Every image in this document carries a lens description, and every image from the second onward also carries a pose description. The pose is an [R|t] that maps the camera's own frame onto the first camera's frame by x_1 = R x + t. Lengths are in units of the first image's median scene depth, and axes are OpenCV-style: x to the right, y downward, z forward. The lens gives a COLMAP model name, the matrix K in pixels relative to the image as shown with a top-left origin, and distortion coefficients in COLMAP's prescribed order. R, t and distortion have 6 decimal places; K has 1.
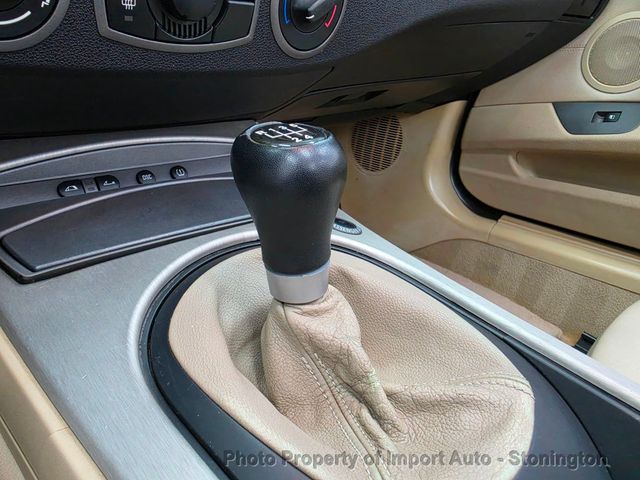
lens RADIAL K [[445.2, 0, 315.5], [0, 445.2, 242.2], [0, 0, 1]] dist [0.025148, -0.032687]
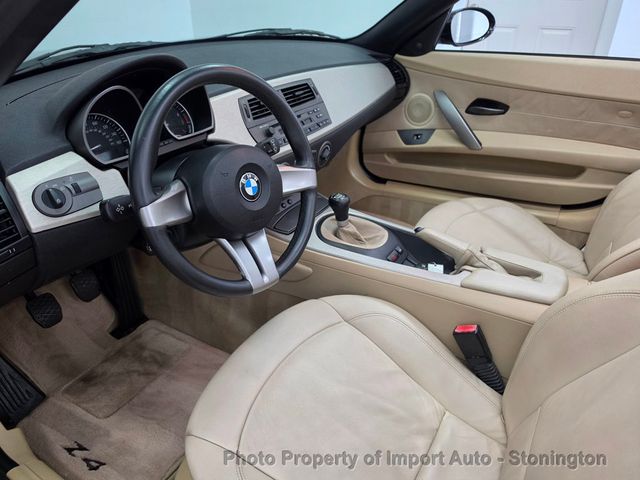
lens RADIAL K [[445.2, 0, 324.3], [0, 445.2, 242.8], [0, 0, 1]] dist [0.025148, -0.032687]
pose [[0.957640, -0.225147, 0.179537, -0.361024], [0.206662, 0.971512, 0.115995, -0.097316], [-0.200539, -0.073978, 0.976889, -1.186769]]
